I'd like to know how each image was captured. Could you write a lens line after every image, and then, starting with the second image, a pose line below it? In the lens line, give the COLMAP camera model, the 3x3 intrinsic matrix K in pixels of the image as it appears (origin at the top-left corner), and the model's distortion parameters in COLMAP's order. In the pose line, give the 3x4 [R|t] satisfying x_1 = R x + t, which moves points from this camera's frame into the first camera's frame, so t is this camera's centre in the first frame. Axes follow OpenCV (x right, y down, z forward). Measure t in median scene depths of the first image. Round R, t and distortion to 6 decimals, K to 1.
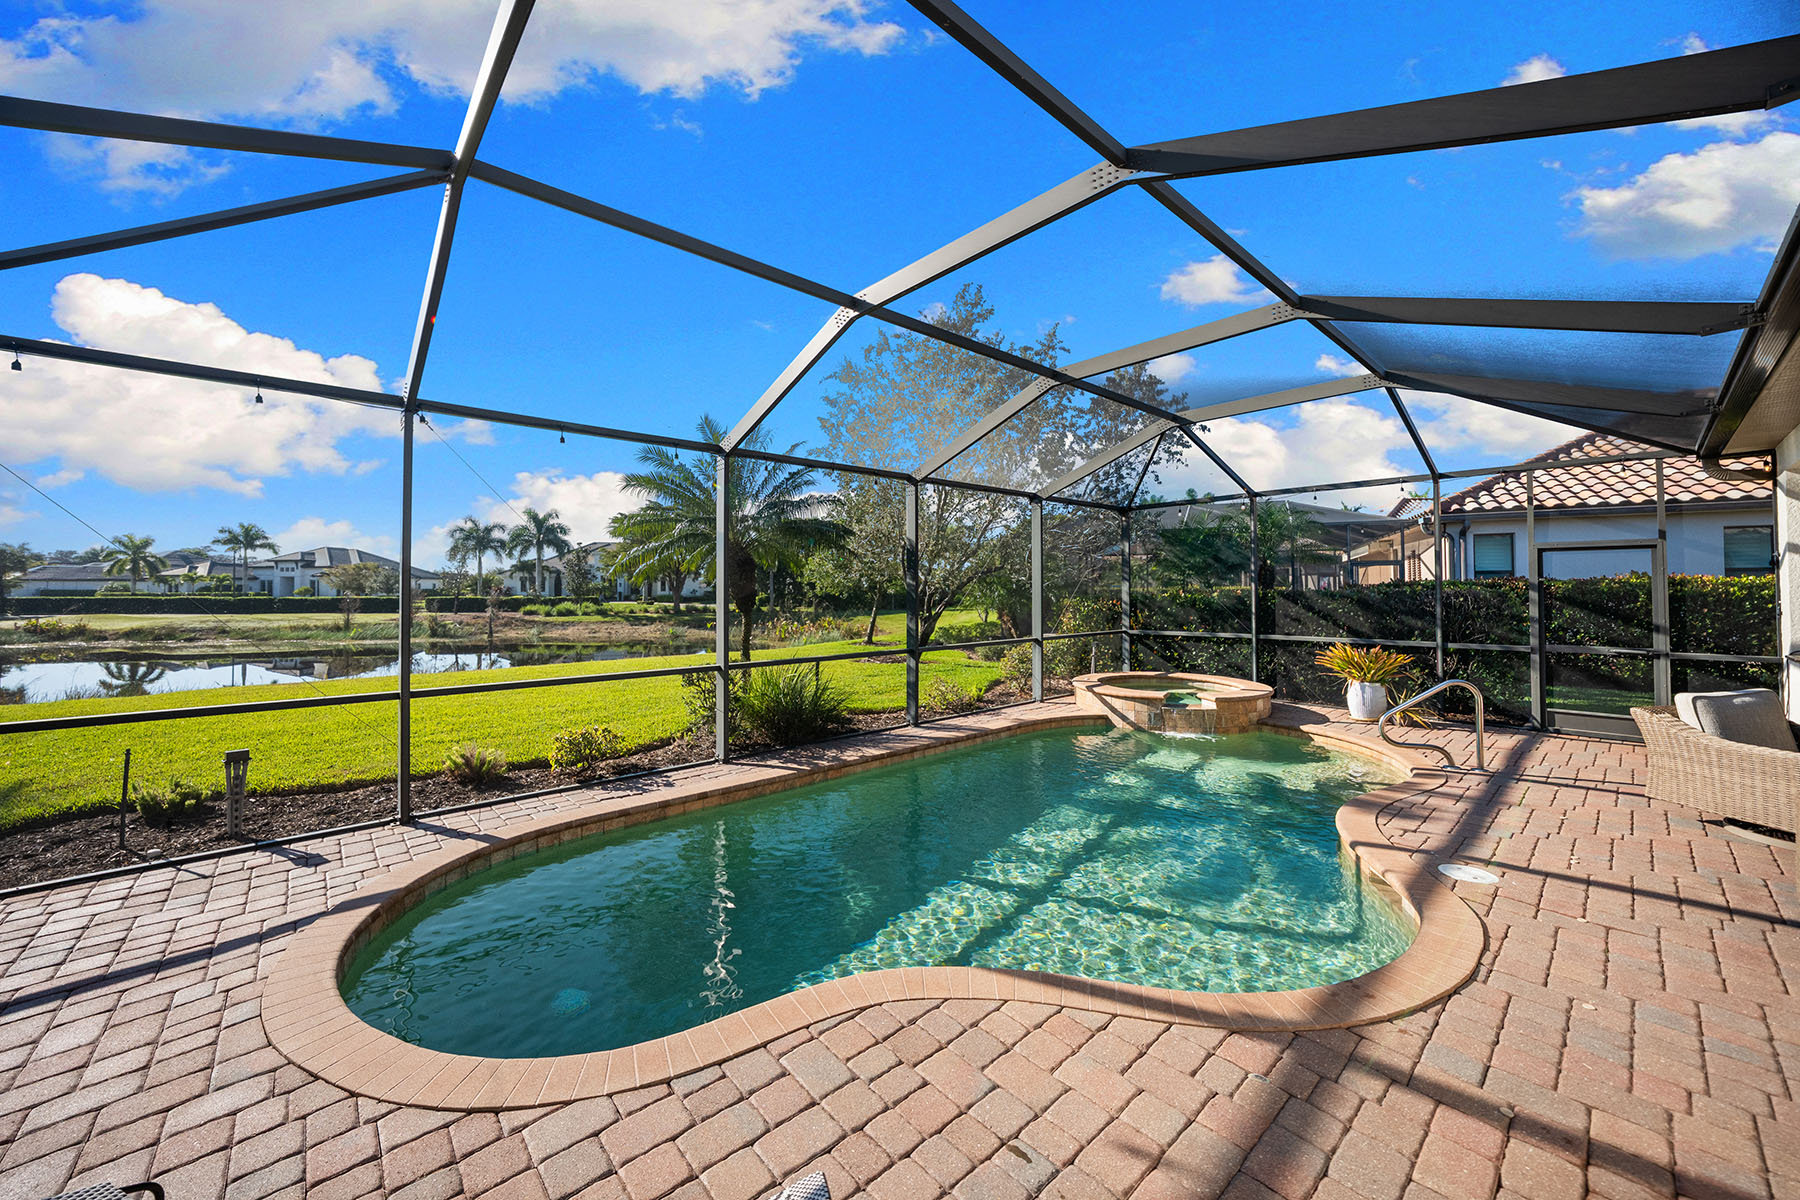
lens RADIAL K [[675.2, 0, 889.3], [0, 675.2, 576.1], [0, 0, 1]] dist [-0.009793, 0.000397]
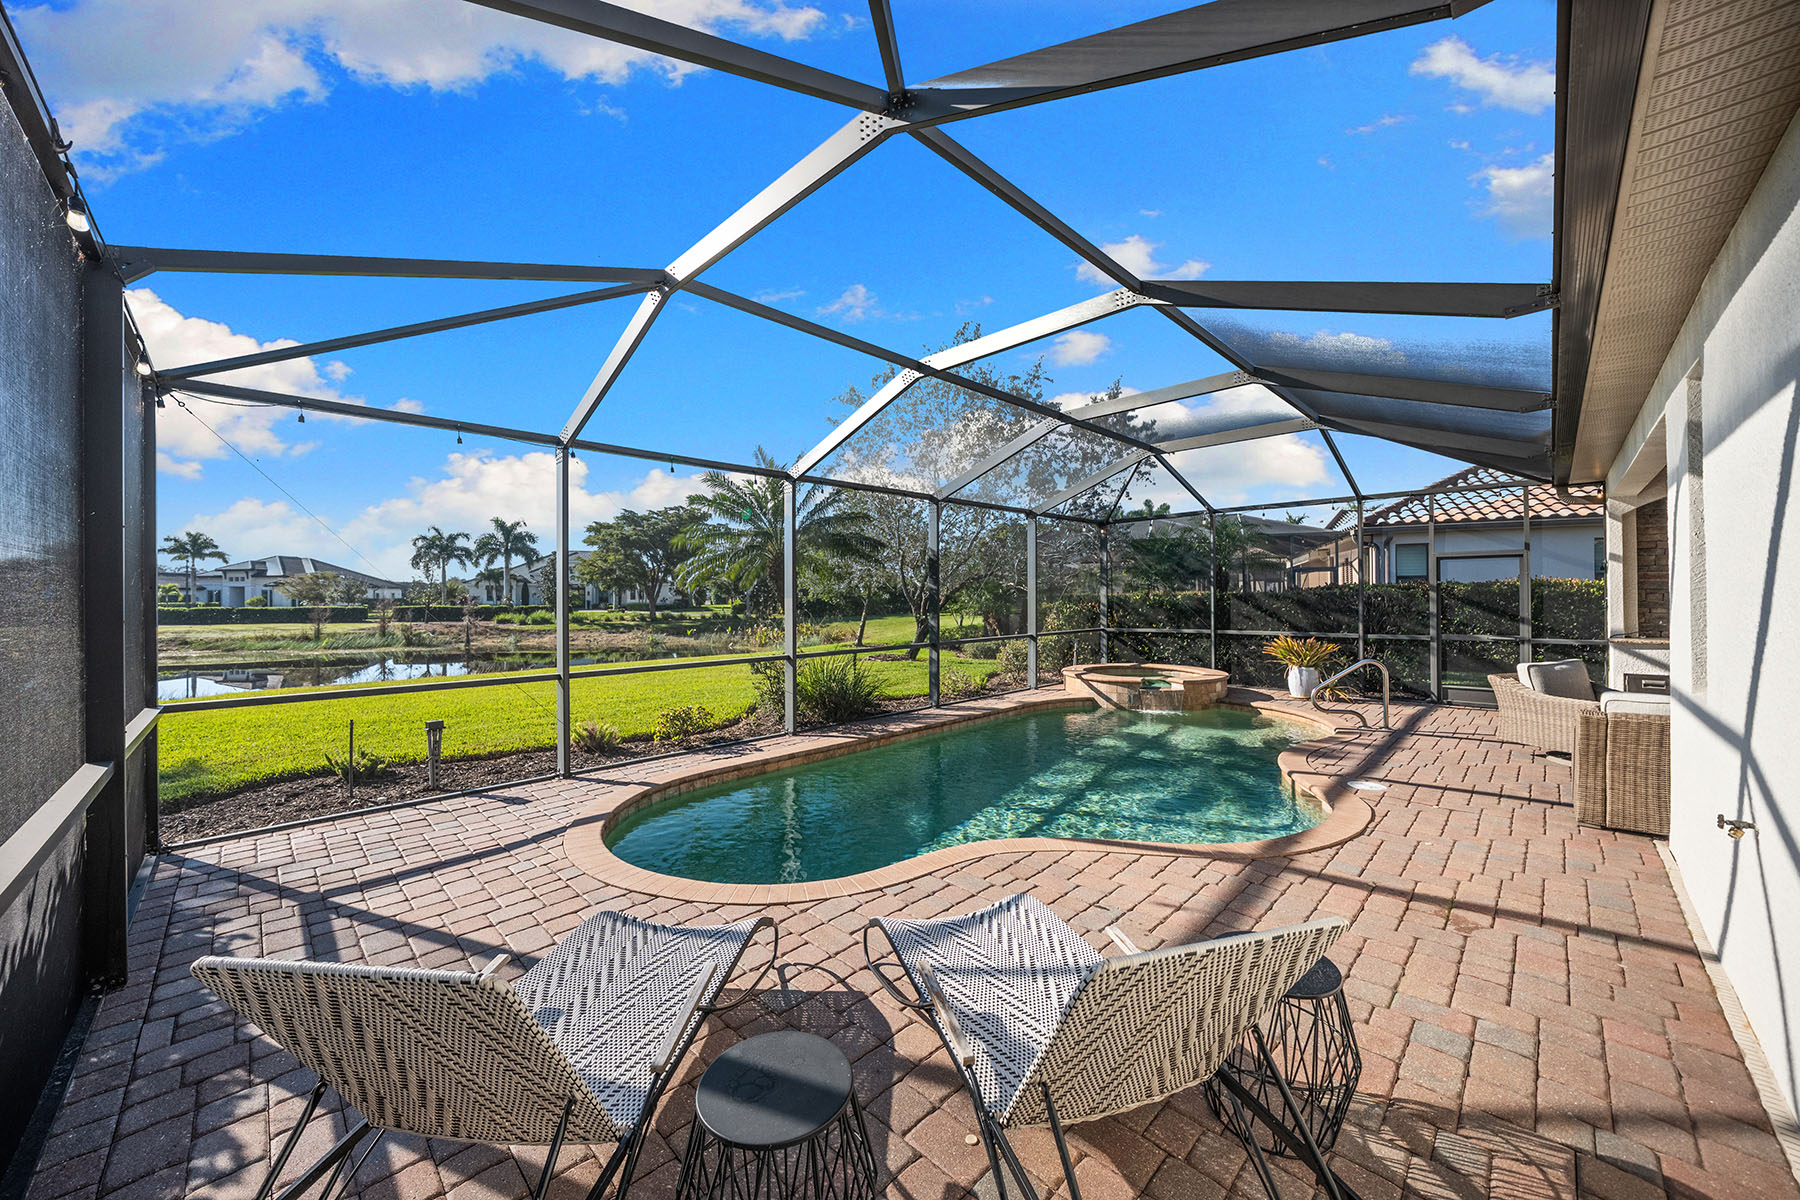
lens RADIAL K [[668.4, 0, 894.5], [0, 668.4, 597.9], [0, 0, 1]] dist [-0.009330, -0.000085]
pose [[0.998117, -0.005065, 0.061131, -0.107321], [0.003767, 0.999765, 0.021327, 0.003948], [-0.061225, -0.021057, 0.997902, -0.163883]]
